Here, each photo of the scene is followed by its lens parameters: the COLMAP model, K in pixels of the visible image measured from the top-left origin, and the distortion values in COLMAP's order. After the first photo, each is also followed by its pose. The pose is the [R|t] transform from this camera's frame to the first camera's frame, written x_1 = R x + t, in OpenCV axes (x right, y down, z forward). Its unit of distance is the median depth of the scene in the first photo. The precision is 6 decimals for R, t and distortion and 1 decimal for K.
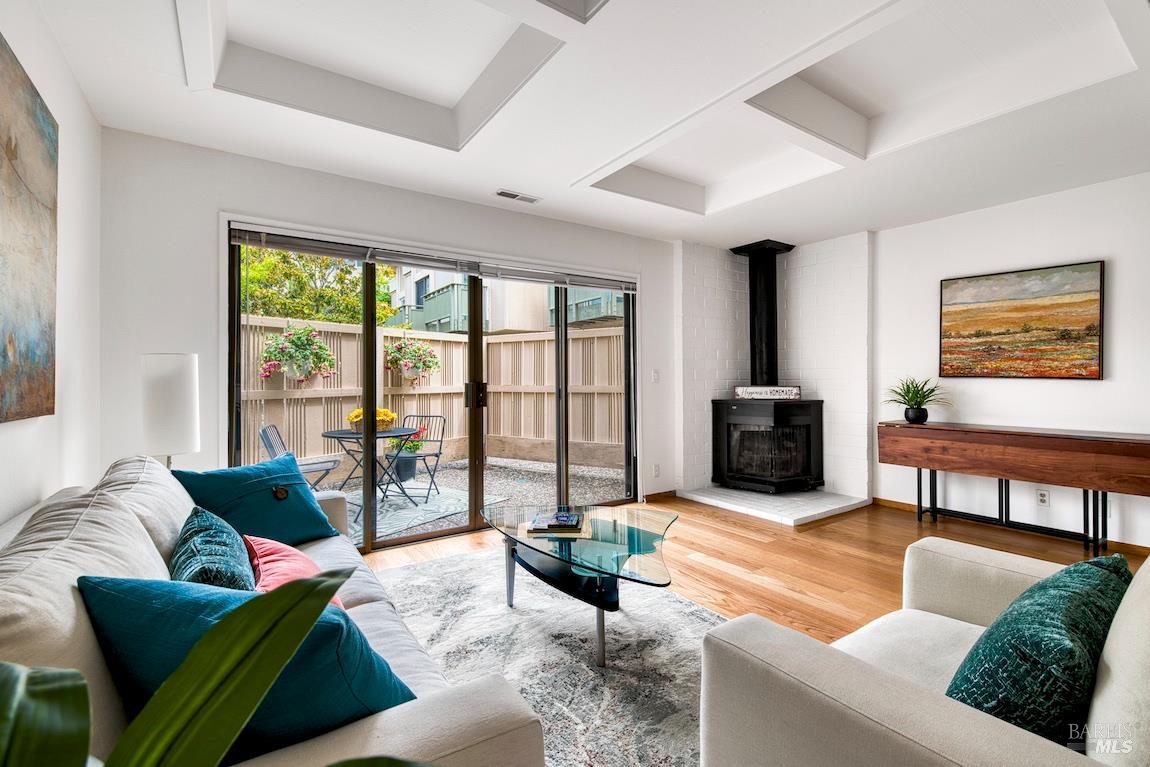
lens RADIAL K [[507.1, 0, 585.3], [0, 507.1, 378.9], [0, 0, 1]] dist [-0.012417, -0.000233]
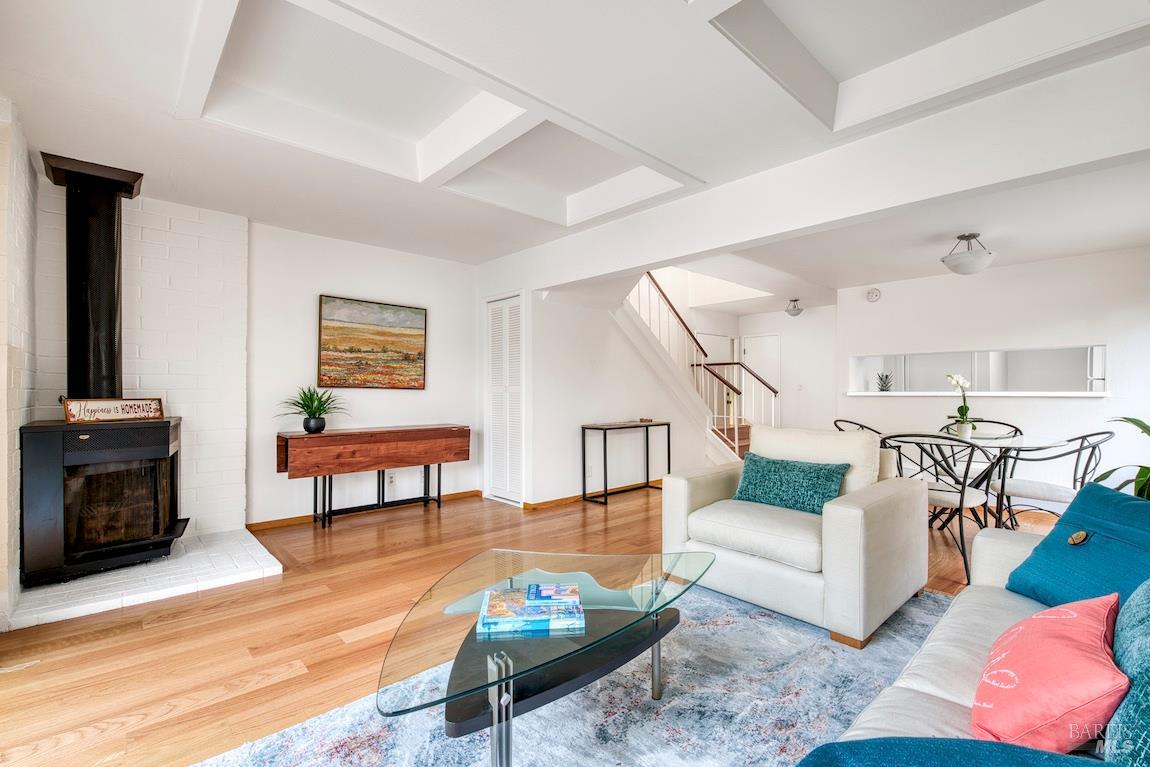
lens RADIAL K [[507.1, 0, 580.5], [0, 507.1, 391.1], [0, 0, 1]] dist [-0.012417, -0.000233]
pose [[-0.132599, -0.002512, 0.991167, -0.428710], [-0.000670, 0.999997, 0.002445, 0.001875], [-0.991170, -0.000340, -0.132600, 0.625134]]
